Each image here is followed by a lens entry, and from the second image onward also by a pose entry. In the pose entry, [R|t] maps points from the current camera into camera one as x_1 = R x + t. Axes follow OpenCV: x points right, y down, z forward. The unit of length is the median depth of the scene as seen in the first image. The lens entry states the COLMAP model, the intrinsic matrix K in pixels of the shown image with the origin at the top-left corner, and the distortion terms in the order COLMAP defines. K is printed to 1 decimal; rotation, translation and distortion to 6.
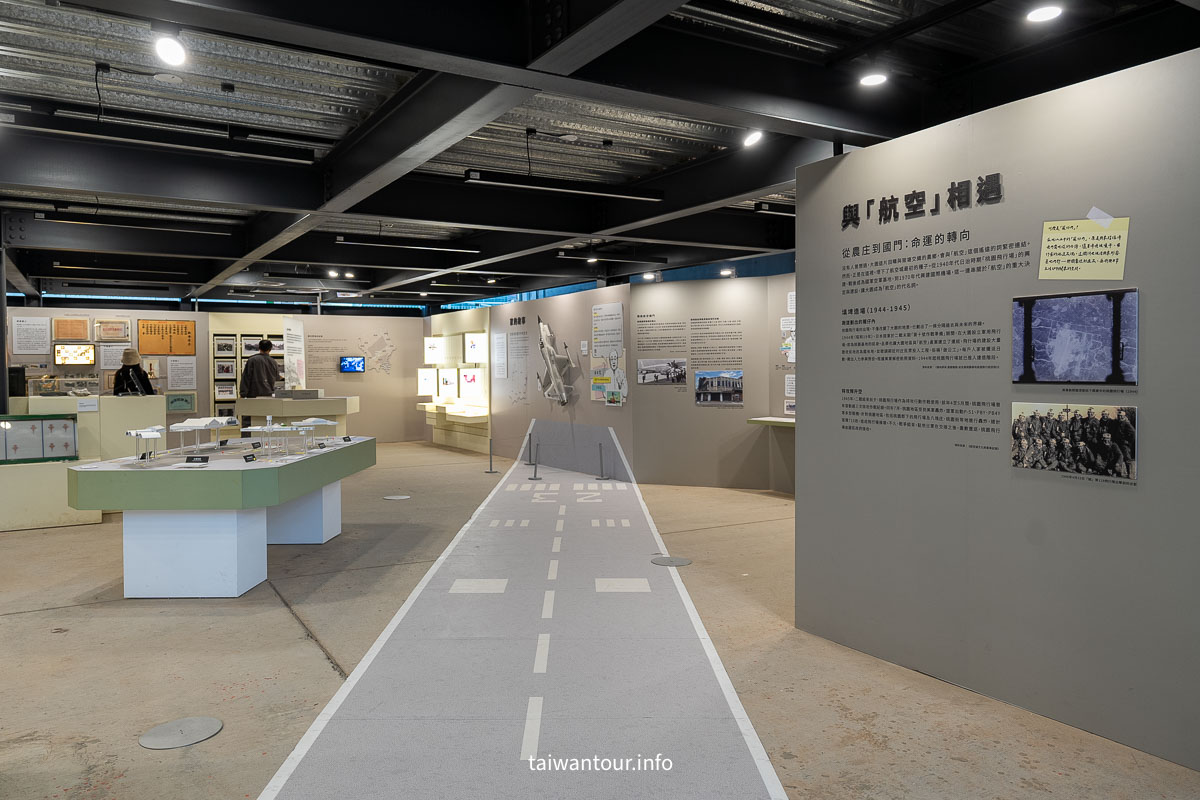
lens RADIAL K [[852.5, 0, 599.9], [0, 852.5, 398.4], [0, 0, 1]] dist [0.001088, 0.000991]
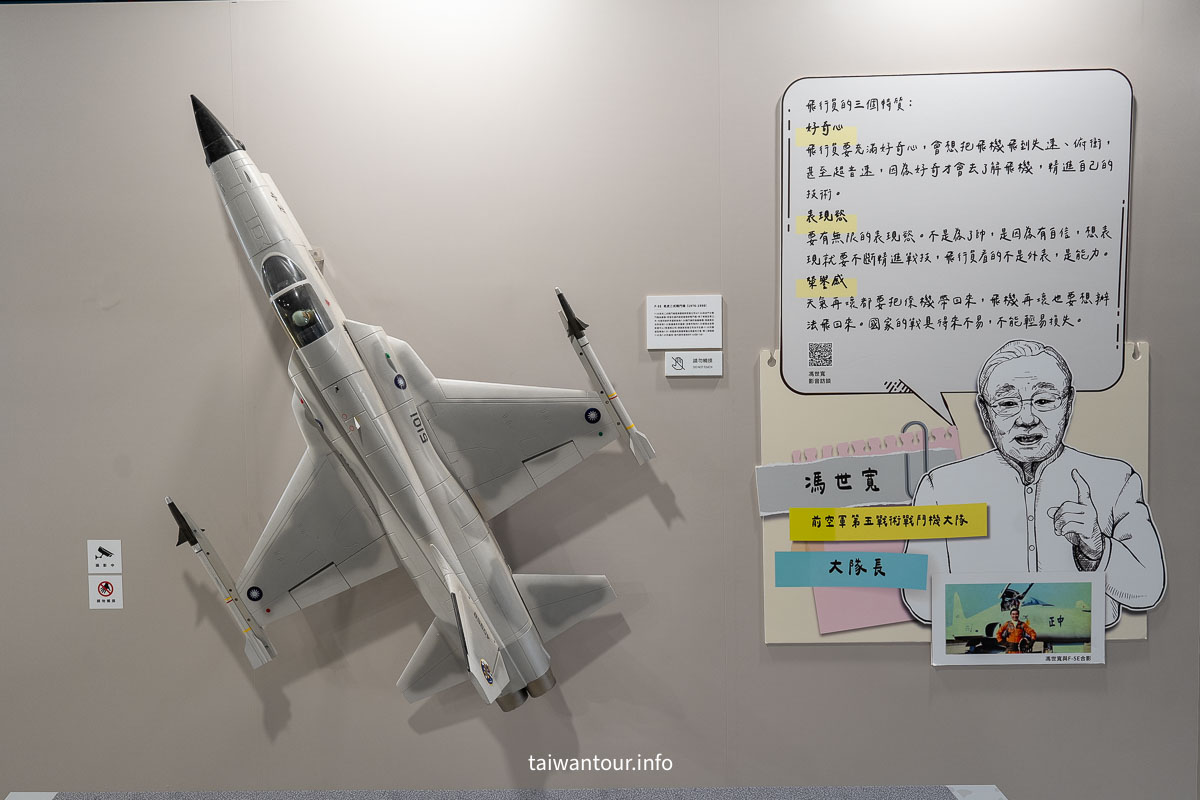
lens RADIAL K [[852.5, 0, 599.9], [0, 852.5, 401.2], [0, 0, 1]] dist [0.001088, 0.000991]
pose [[0.521354, -0.043900, 0.852211, -0.173710], [0.043085, 0.998756, 0.025091, -0.053018], [-0.852252, 0.023636, 0.522597, 0.959270]]
